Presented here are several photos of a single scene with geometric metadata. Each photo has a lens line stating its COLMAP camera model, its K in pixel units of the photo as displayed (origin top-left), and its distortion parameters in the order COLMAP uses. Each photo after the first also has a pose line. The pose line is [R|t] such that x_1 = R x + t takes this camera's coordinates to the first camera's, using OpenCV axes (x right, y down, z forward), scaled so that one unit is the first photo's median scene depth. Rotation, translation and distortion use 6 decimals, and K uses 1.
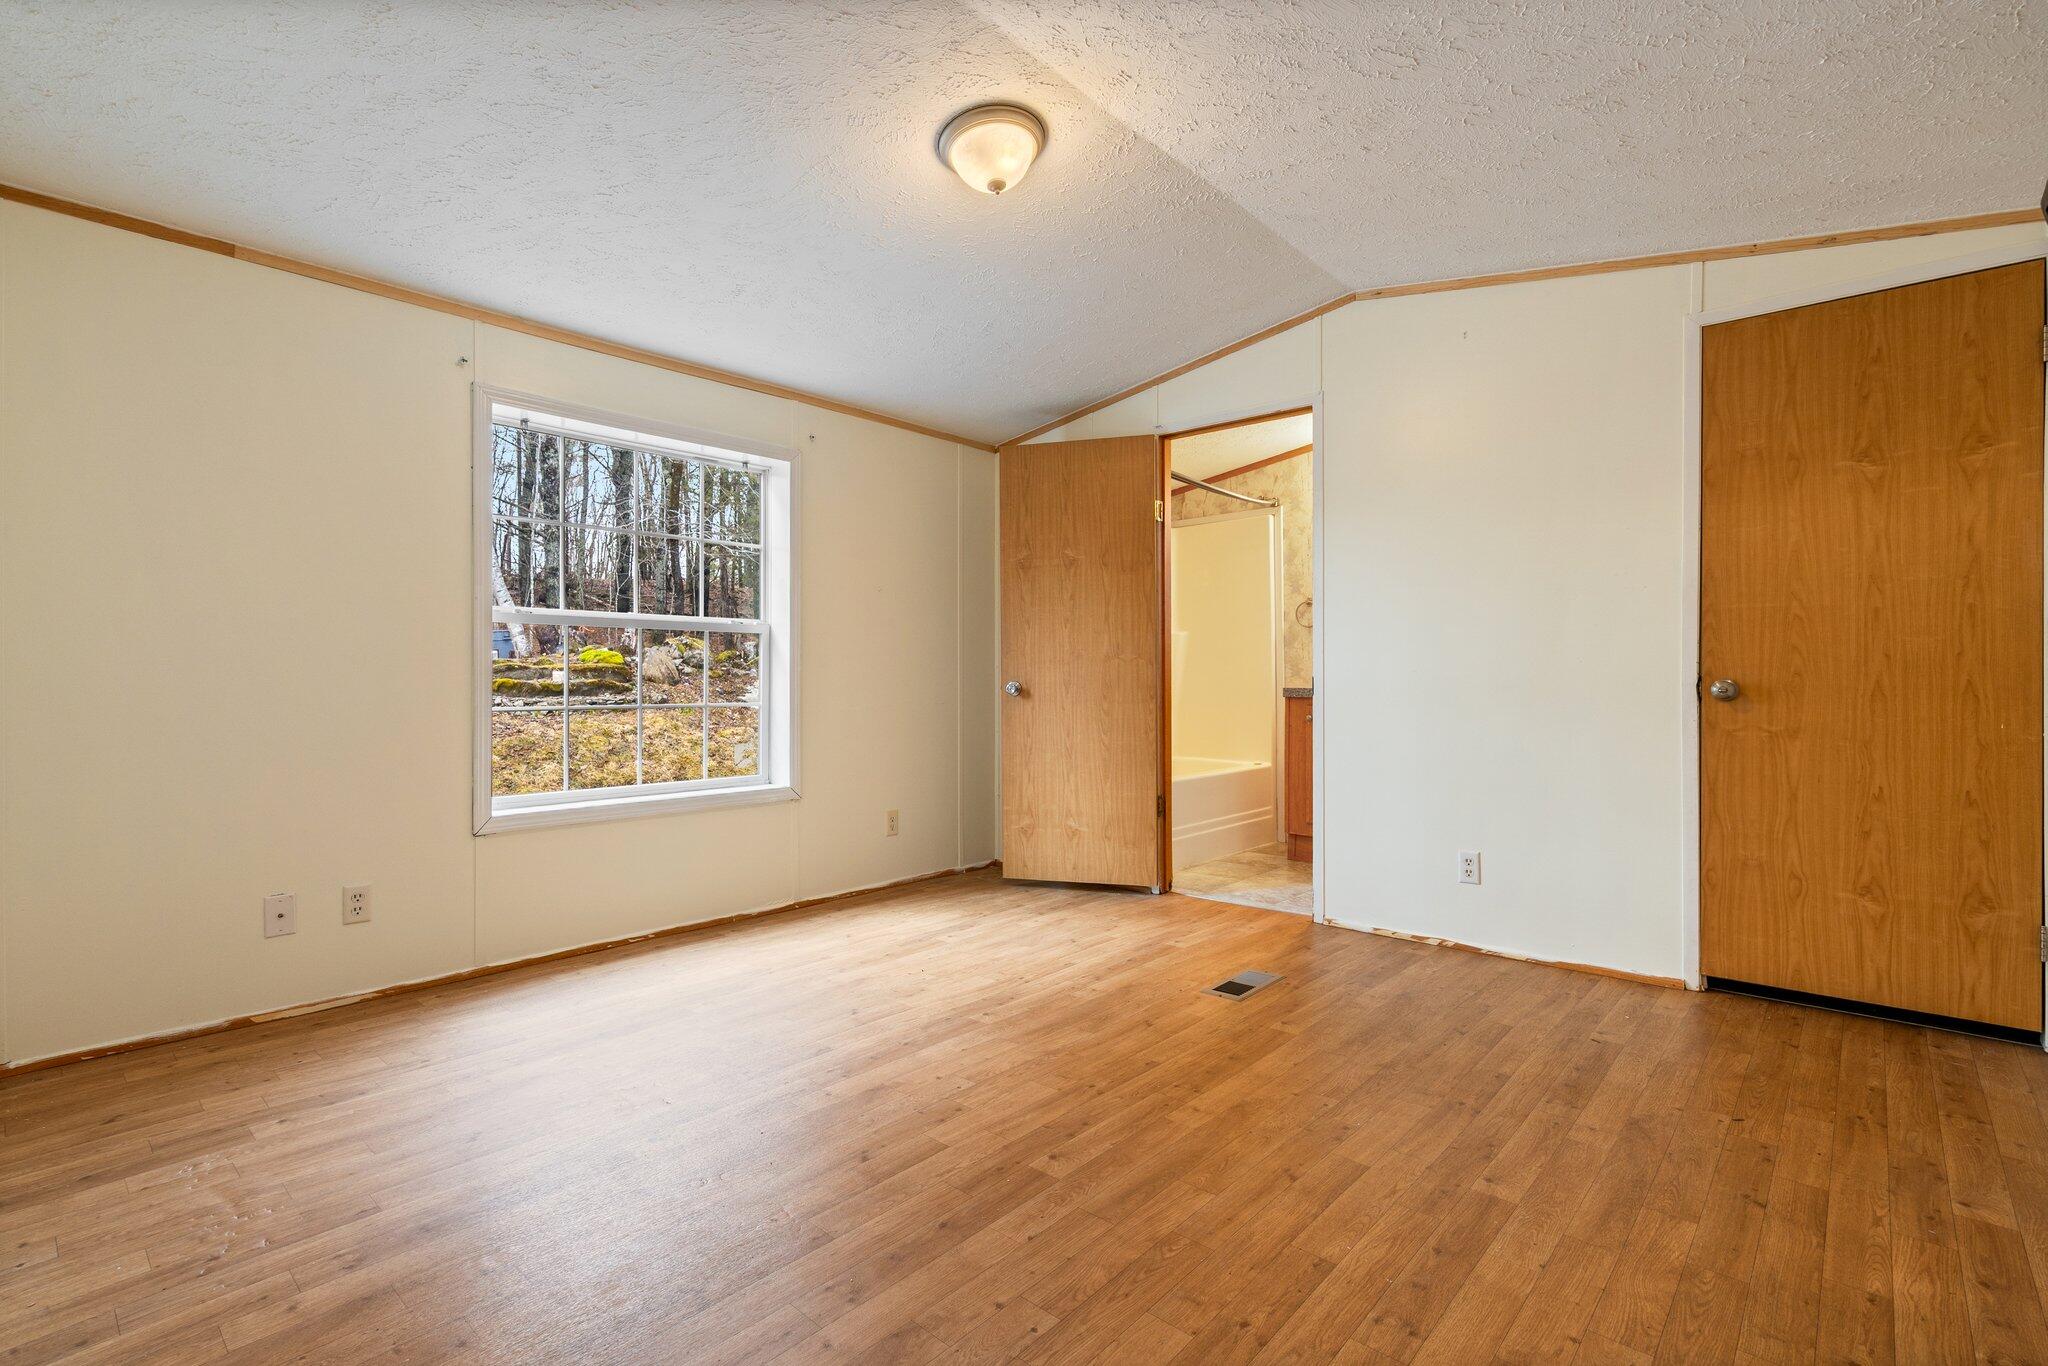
lens RADIAL K [[942.5, 0, 1023.5], [0, 942.5, 684.1], [0, 0, 1]] dist [0.000564, 0.000006]
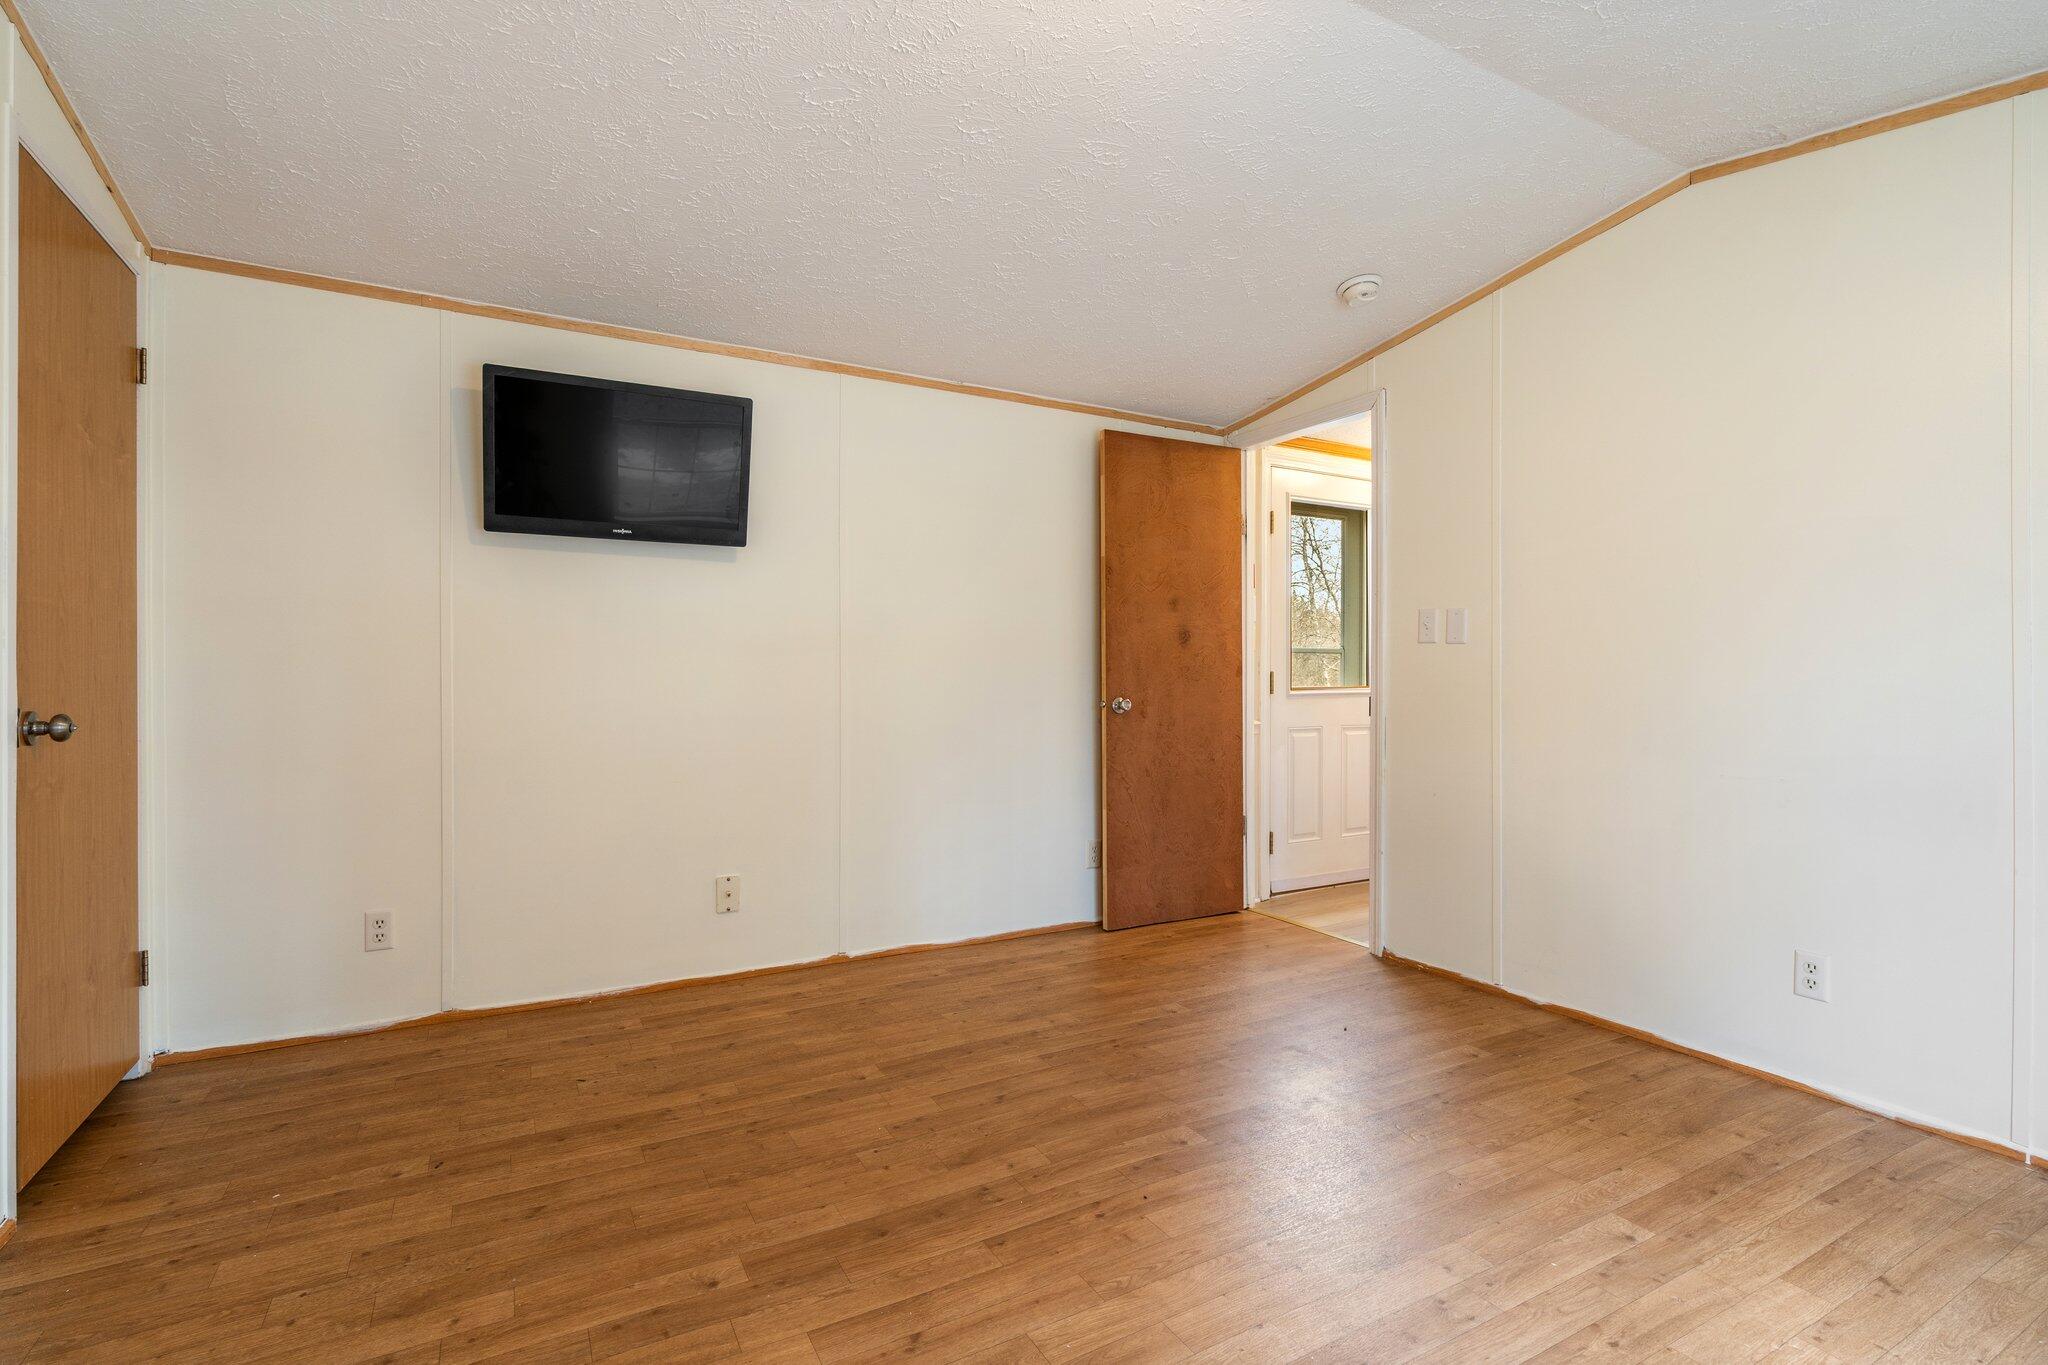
lens RADIAL K [[942.5, 0, 1022.8], [0, 942.5, 680.9], [0, 0, 1]] dist [0.000564, 0.000006]
pose [[-0.944649, -0.003116, 0.328069, -0.133816], [-0.000843, 0.999975, 0.007071, -0.040043], [-0.328082, 0.006403, -0.944627, 1.849651]]
